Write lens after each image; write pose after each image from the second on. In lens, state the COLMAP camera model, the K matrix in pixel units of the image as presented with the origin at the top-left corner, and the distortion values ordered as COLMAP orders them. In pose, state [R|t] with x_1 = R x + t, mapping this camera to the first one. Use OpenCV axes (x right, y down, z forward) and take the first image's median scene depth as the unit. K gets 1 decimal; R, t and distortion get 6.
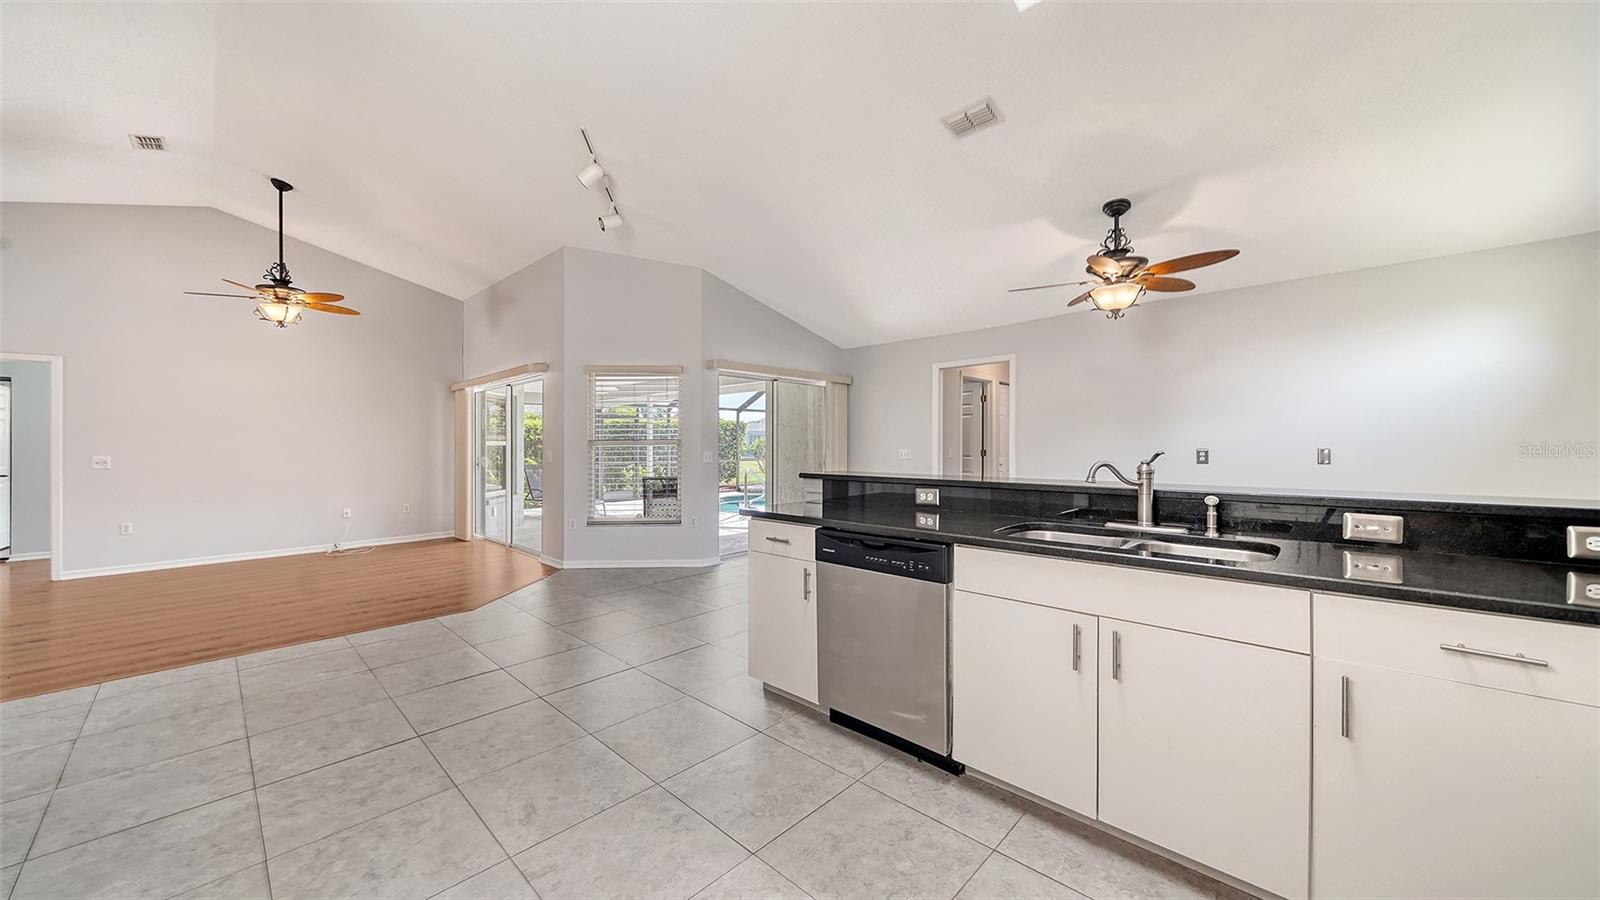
lens RADIAL K [[570.8, 0, 796.4], [0, 570.8, 441.1], [0, 0, 1]] dist [0.001807, 0.000082]
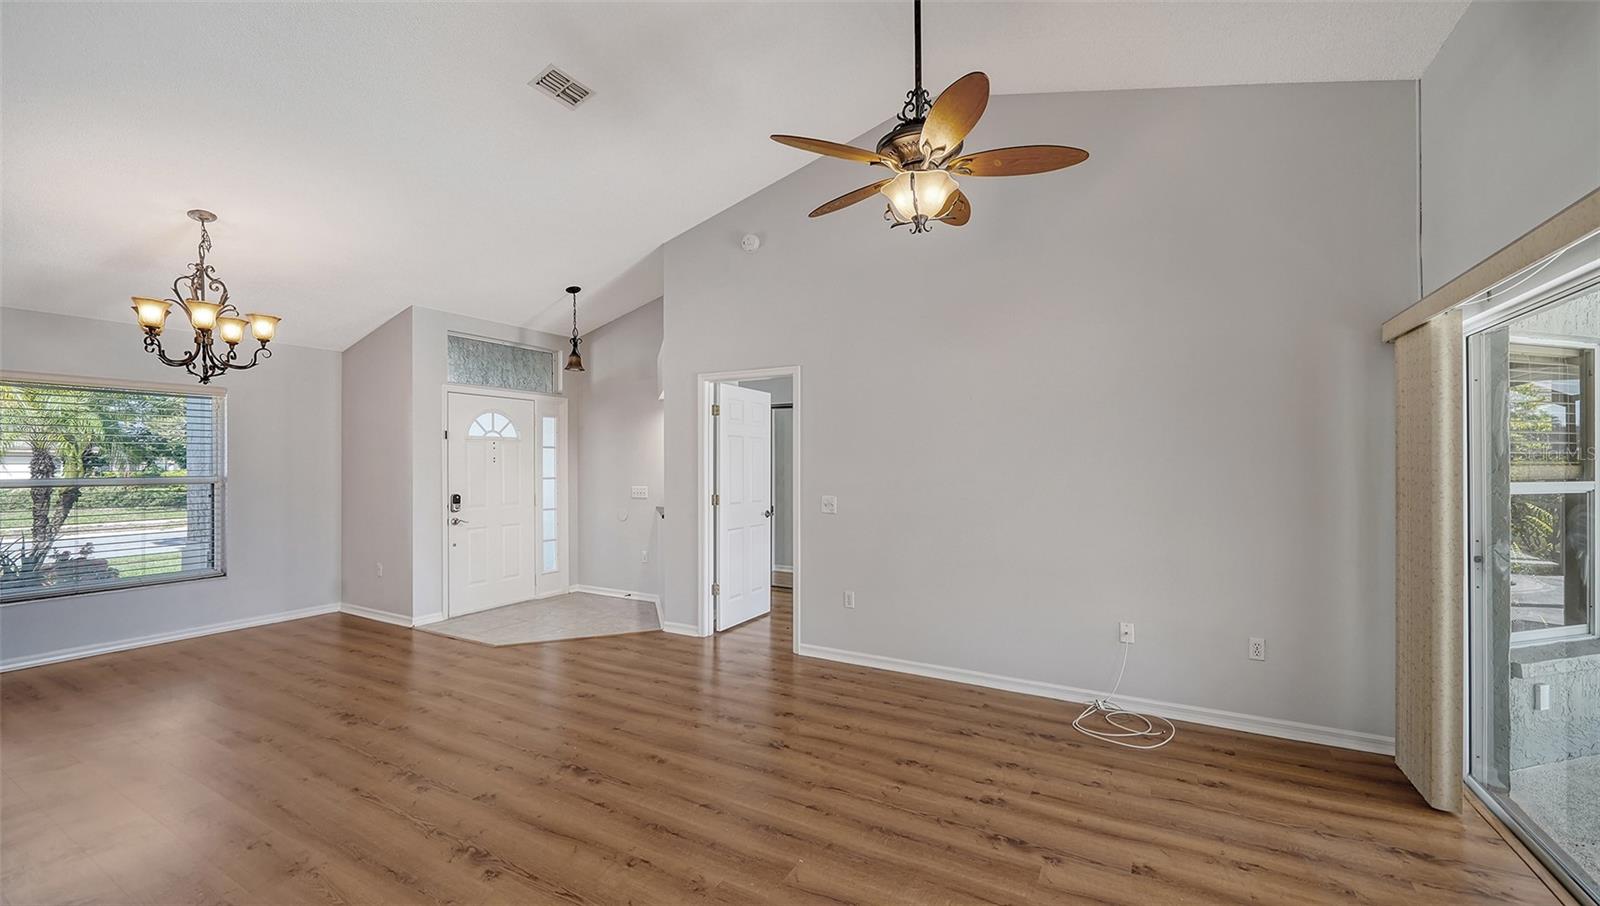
lens RADIAL K [[636.8, 0, 793.5], [0, 636.8, 454.4], [0, 0, 1]] dist [-0.006091, -0.000562]
pose [[0.242344, -0.003051, -0.970186, -0.625259], [0.003500, 0.999991, -0.002271, -0.036612], [0.970184, -0.002845, 0.242352, 1.100455]]
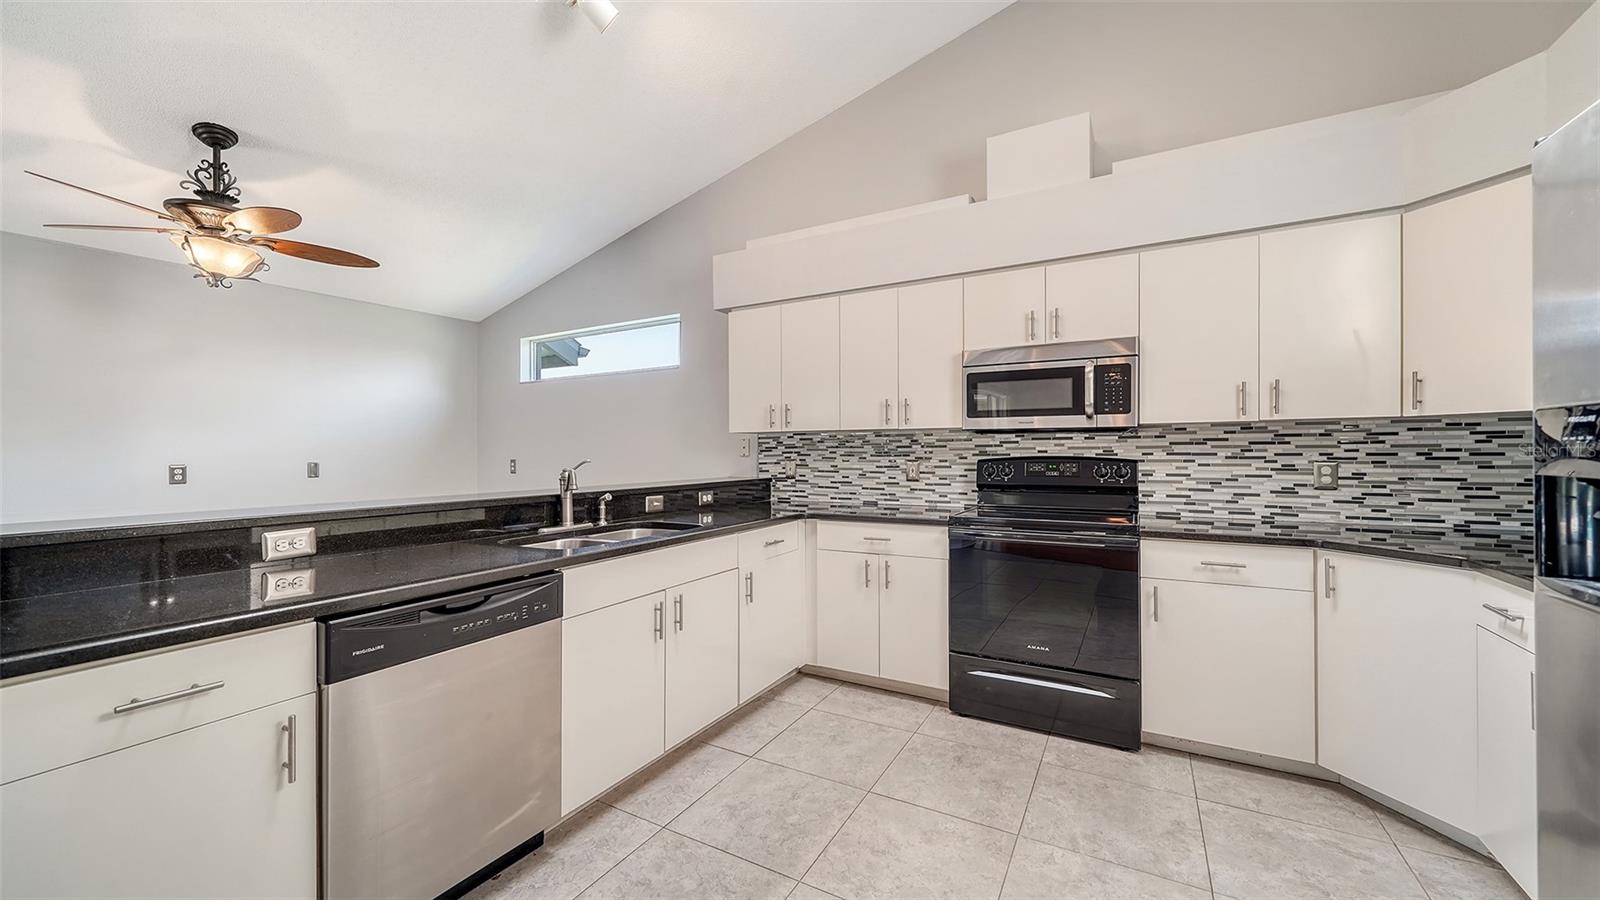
lens RADIAL K [[606.4, 0, 792.7], [0, 606.4, 455.7], [0, 0, 1]] dist [0.006679, -0.000003]
pose [[-0.242586, 0.002915, 0.970125, -0.380811], [0.003729, 0.999991, -0.002072, 0.006687], [-0.970123, 0.003115, -0.242595, 0.475858]]
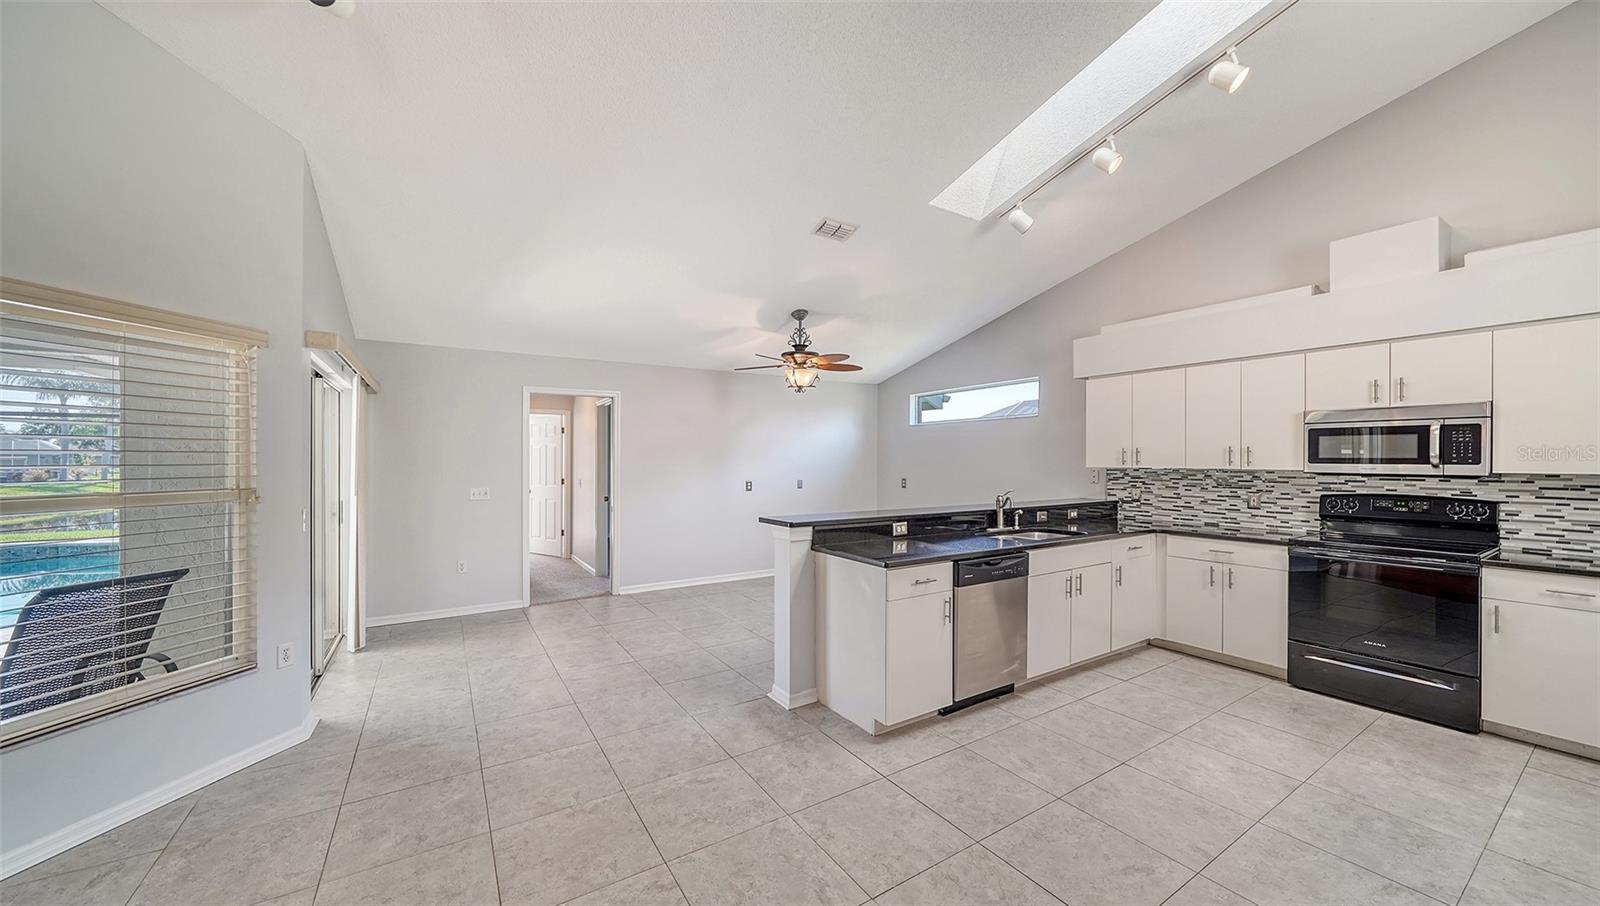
lens RADIAL K [[566.8, 0, 782.5], [0, 566.8, 459.3], [0, 0, 1]] dist [-0.002390, -0.002289]
pose [[0.243619, 0.007803, 0.969840, -0.816989], [-0.007993, 0.999950, -0.006038, -0.038907], [-0.969838, -0.006281, 0.243669, 0.695669]]
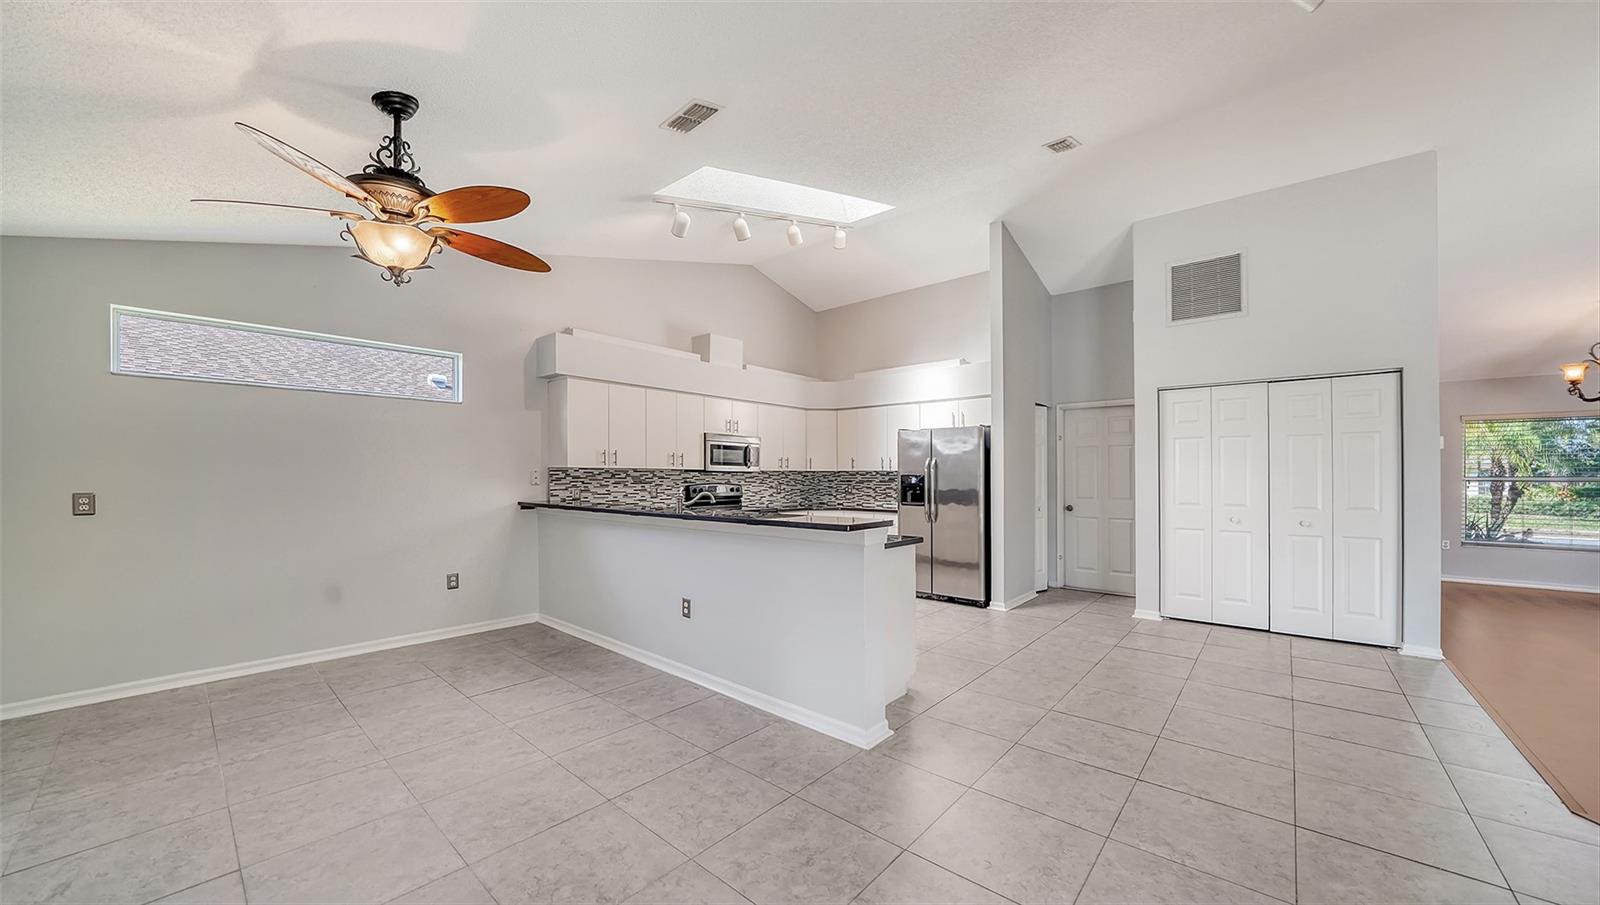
lens RADIAL K [[552.4, 0, 809.6], [0, 552.4, 477.8], [0, 0, 1]] dist [-0.012065, -0.000029]
pose [[-0.998620, 0.005743, -0.052210, 0.148438], [0.005813, 0.999982, -0.001183, -0.005890], [0.052202, -0.001485, -0.998635, 1.606329]]
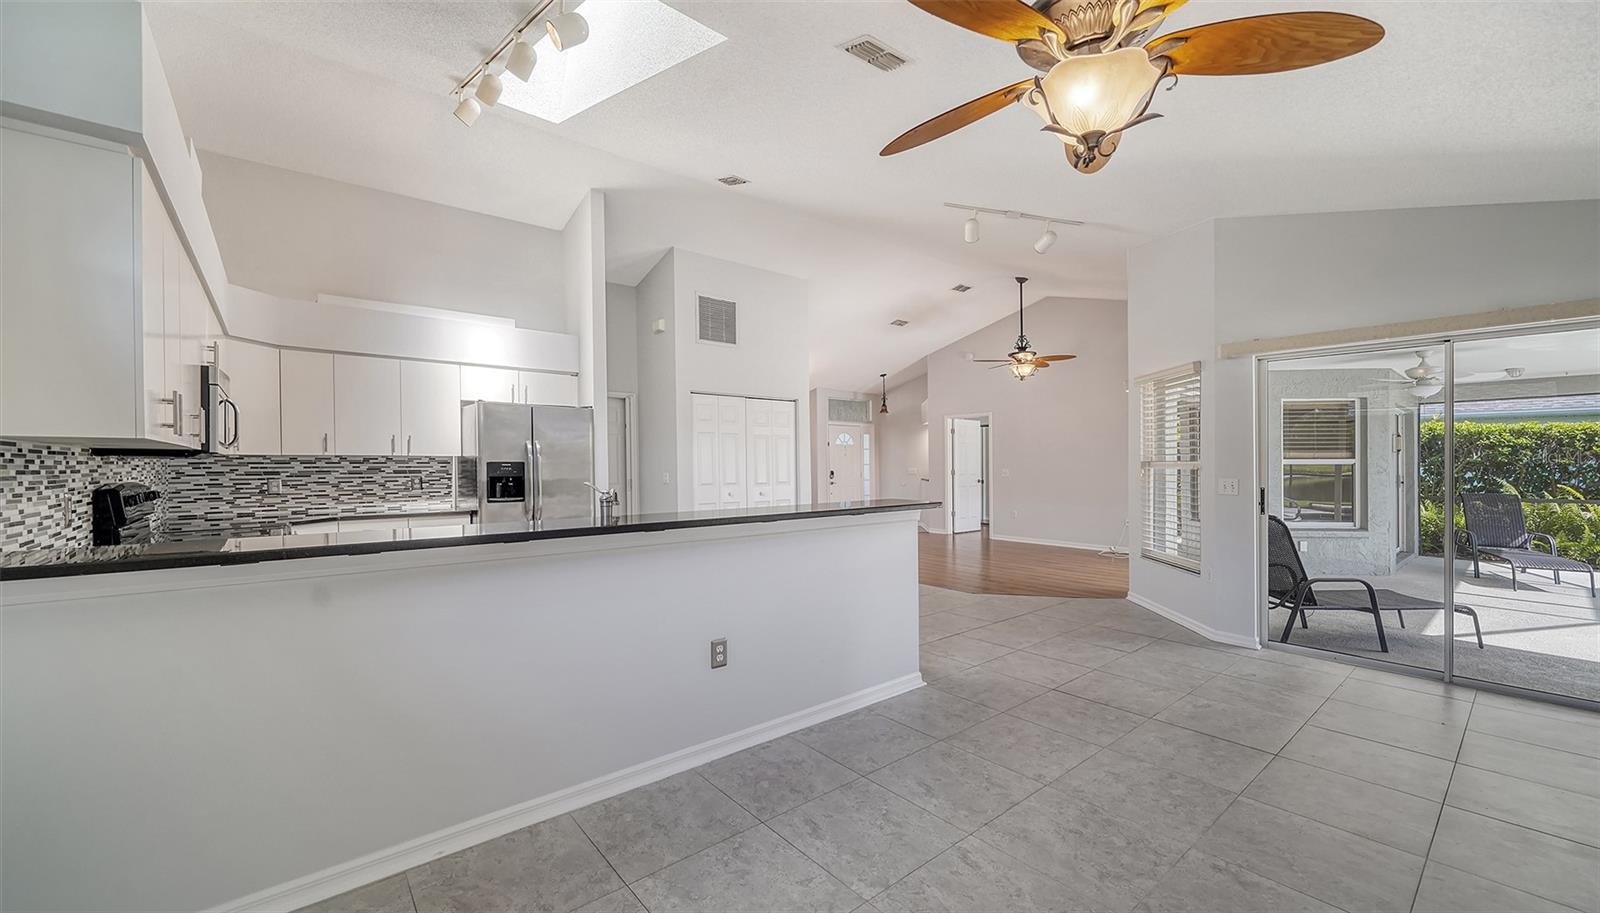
lens RADIAL K [[623.5, 0, 769.3], [0, 623.5, 457.8], [0, 0, 1]] dist [-0.001191, -0.000088]
pose [[-0.144286, -0.000027, -0.989536, 1.005645], [0.009283, 0.999956, -0.001381, -0.015098], [0.989492, -0.009385, -0.144280, 0.841920]]
